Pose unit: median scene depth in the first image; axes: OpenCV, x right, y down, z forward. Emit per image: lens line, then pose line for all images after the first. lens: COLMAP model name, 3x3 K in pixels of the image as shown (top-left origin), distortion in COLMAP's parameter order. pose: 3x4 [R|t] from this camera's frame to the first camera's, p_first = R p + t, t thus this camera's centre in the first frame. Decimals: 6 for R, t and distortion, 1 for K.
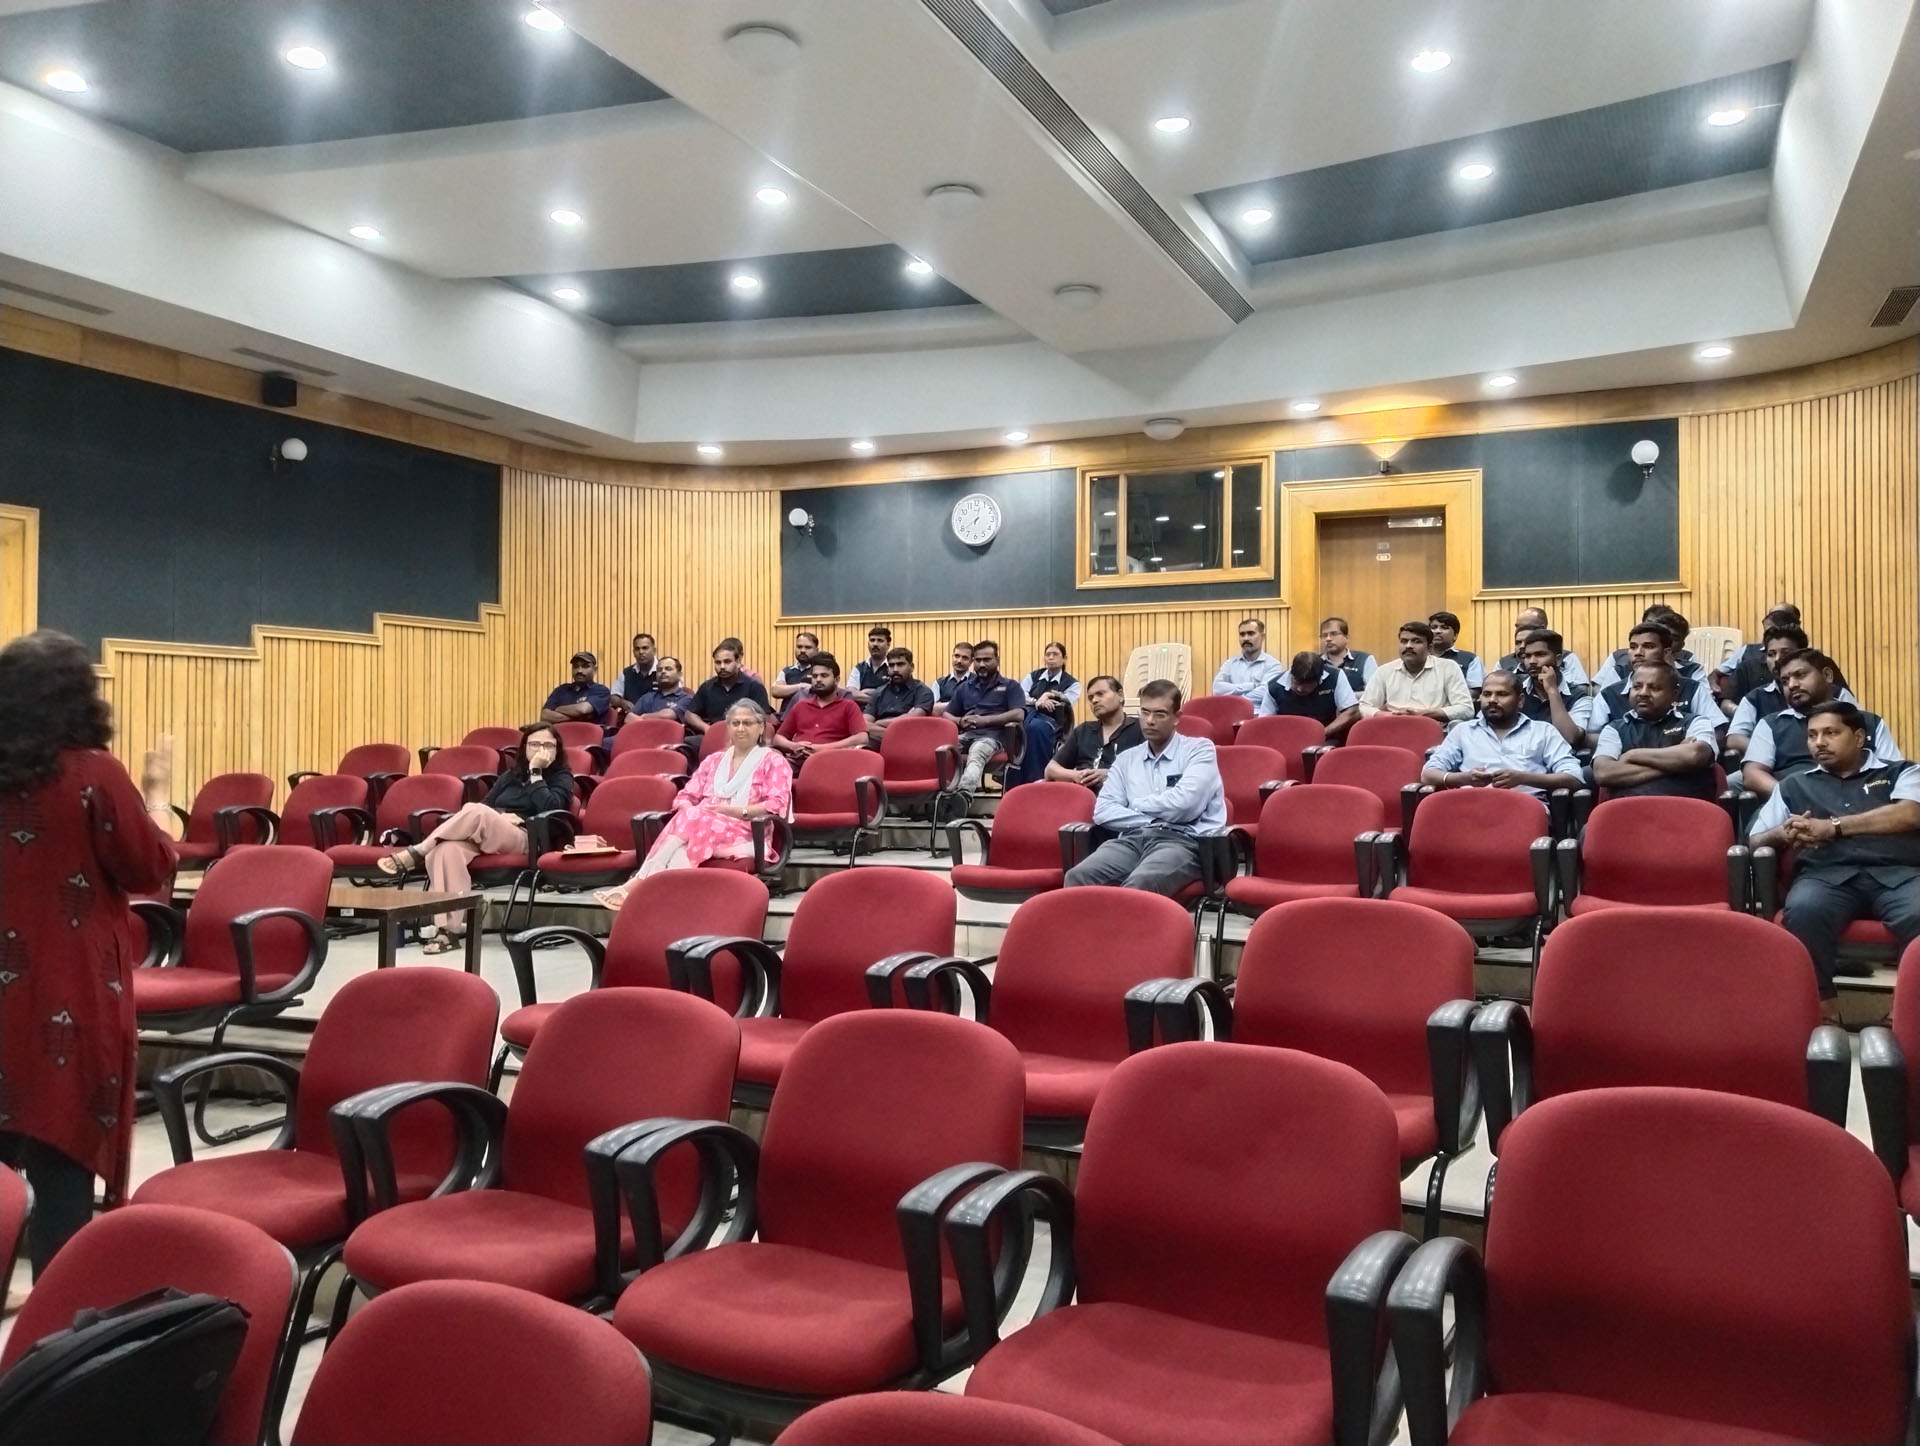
lens RADIAL K [[1501.1, 0, 972.2], [0, 1501.1, 716.0], [0, 0, 1]] dist [0.077871, -0.140101]
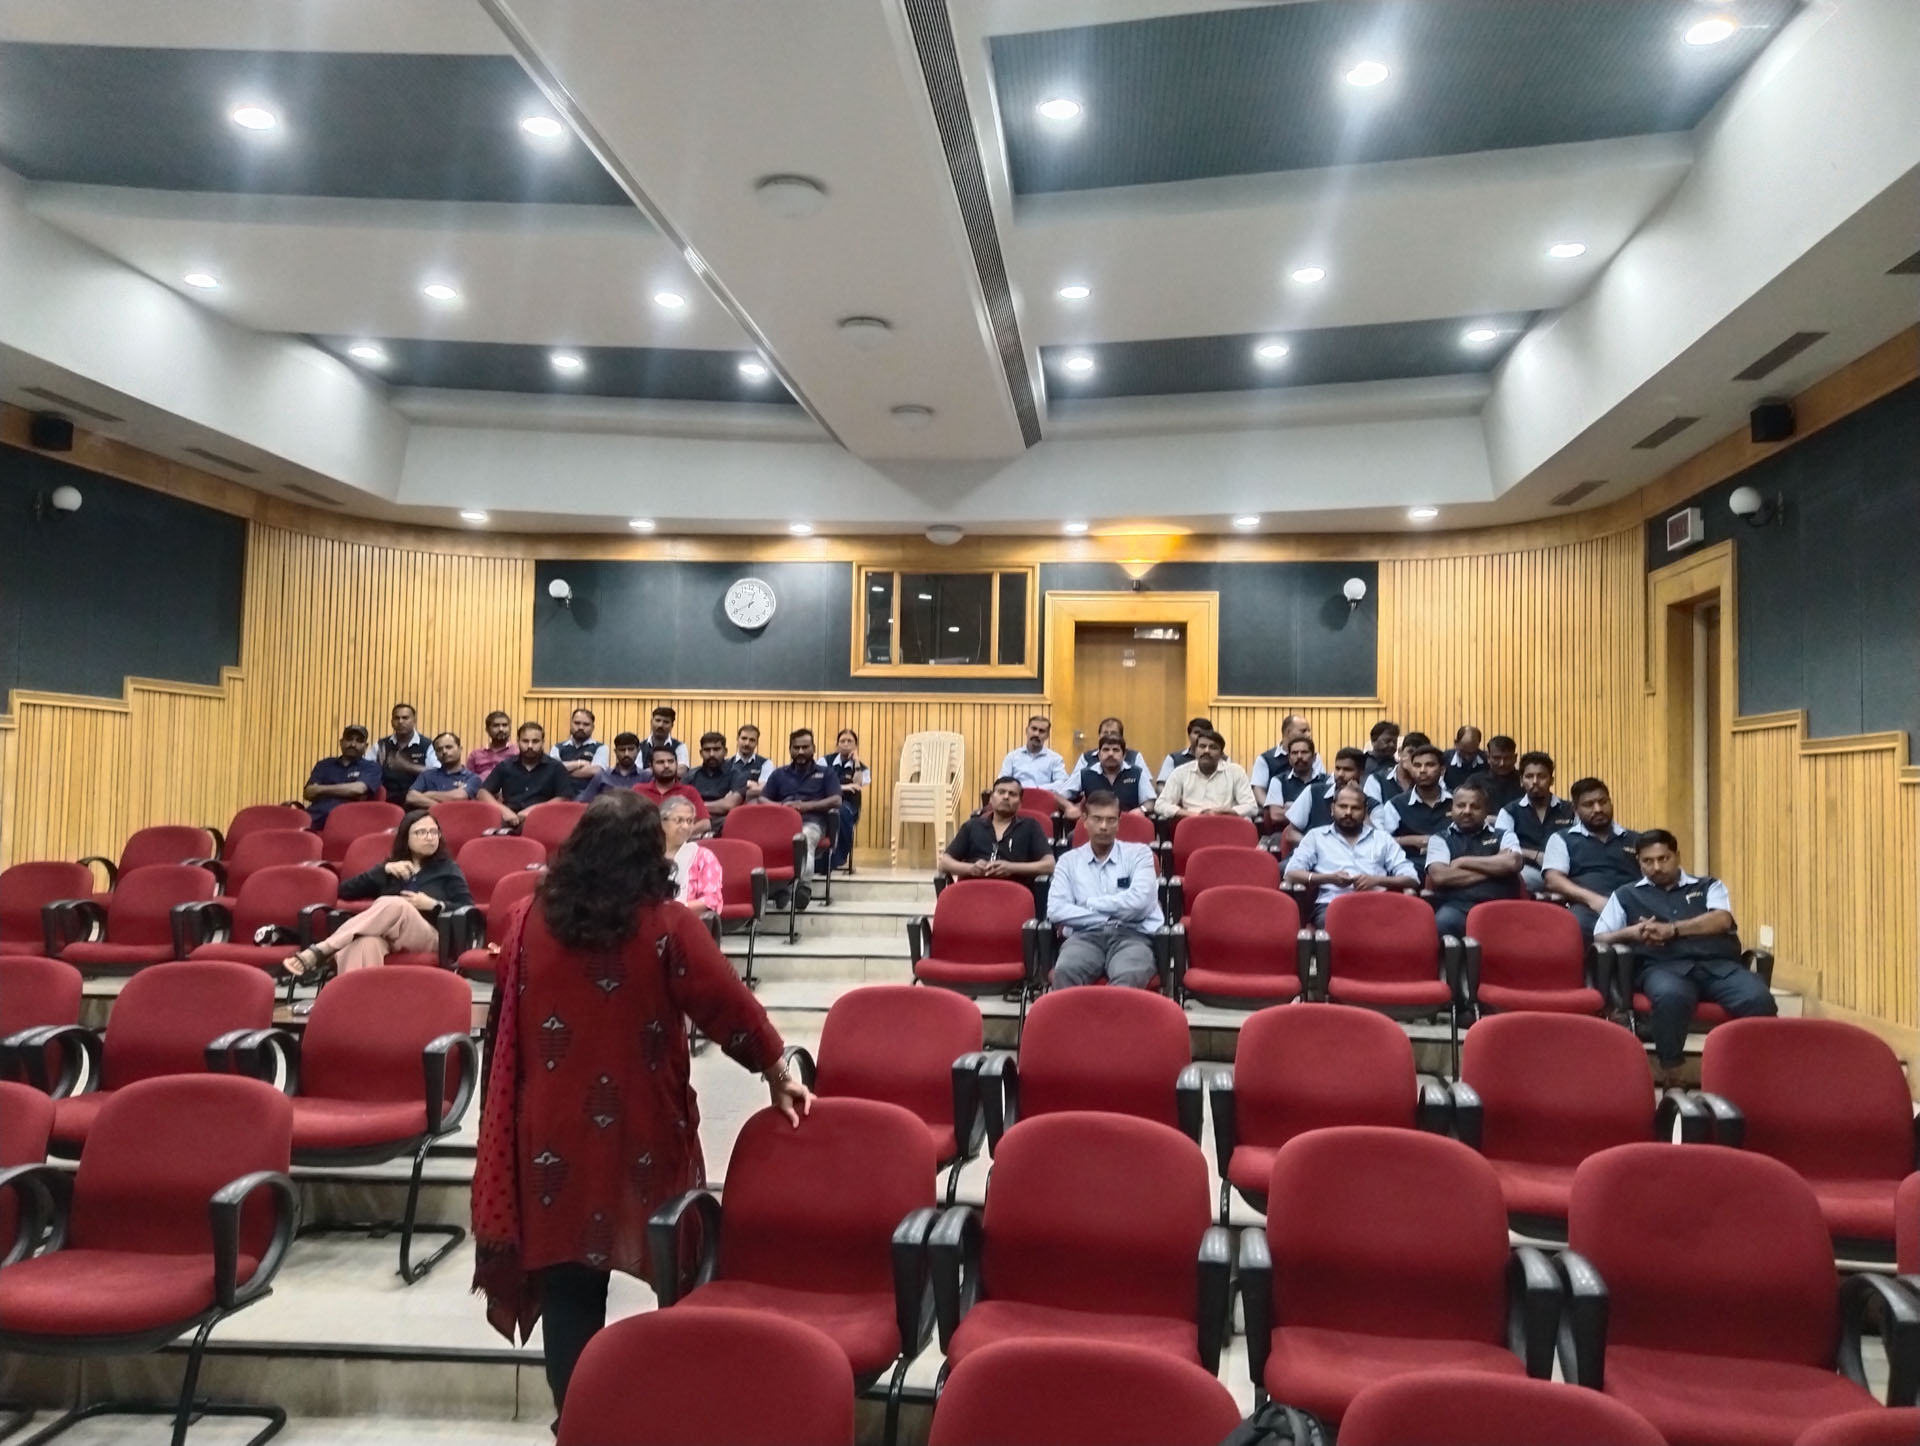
lens RADIAL K [[1501.1, 0, 959.4], [0, 1501.1, 723.4], [0, 0, 1]] dist [0.077871, -0.140101]
pose [[0.949511, 0.031130, 0.312186, -0.207192], [-0.022826, 0.999283, -0.030219, -0.024504], [-0.312902, 0.021567, 0.949540, -0.023043]]
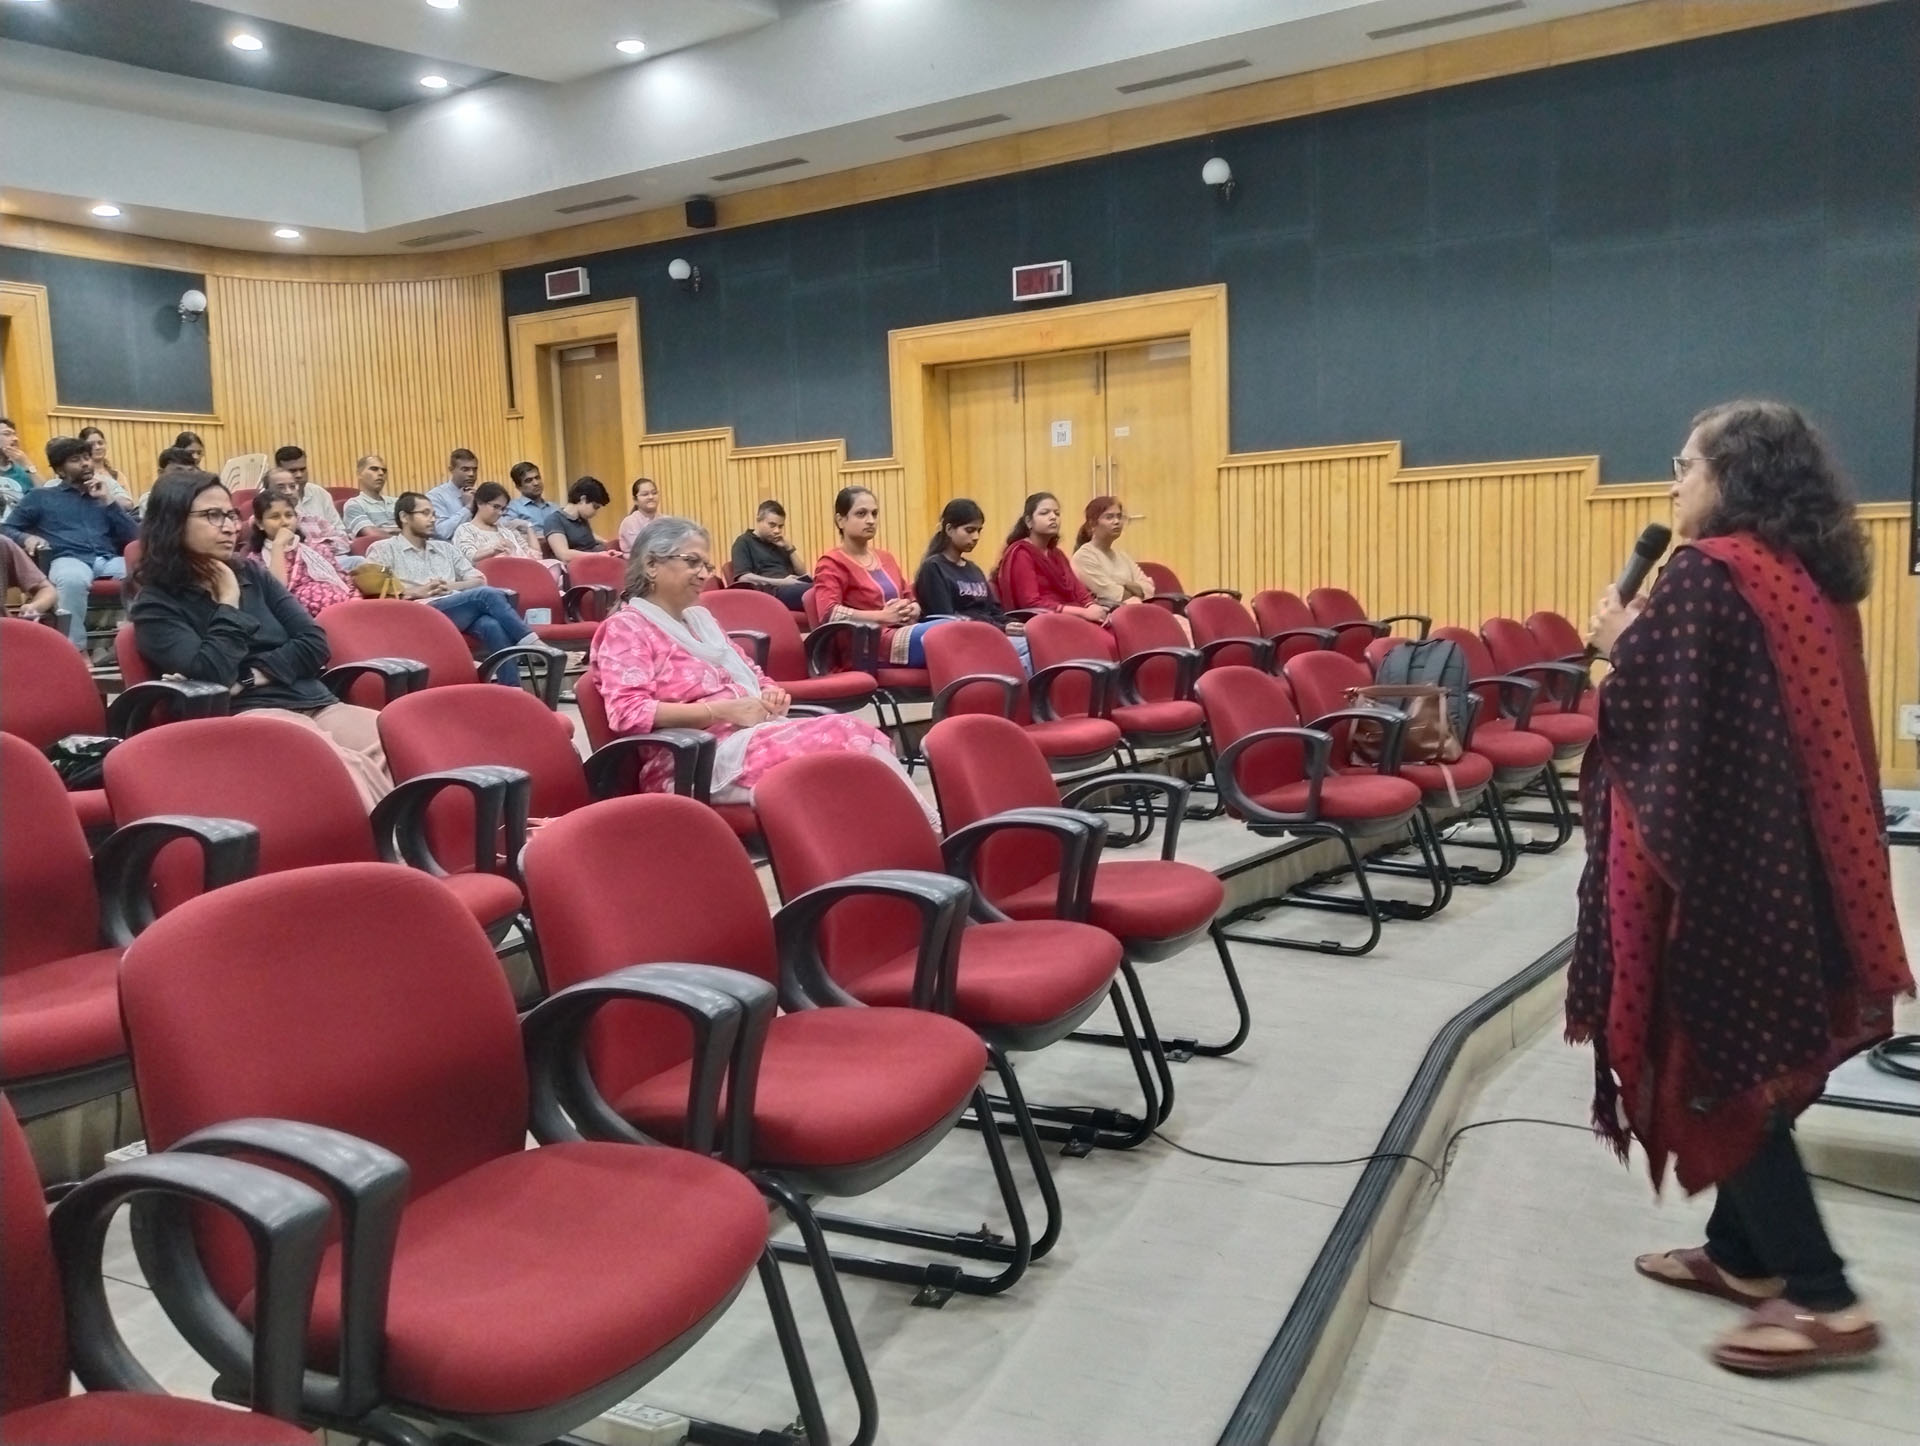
lens RADIAL K [[1501.1, 0, 959.5], [0, 1501.1, 727.5], [0, 0, 1]] dist [0.077871, -0.140101]
pose [[0.141340, -0.113682, 0.983412, -0.624156], [0.016550, 0.993517, 0.112471, 0.029530], [-0.989823, 0.000379, 0.142305, 0.242351]]
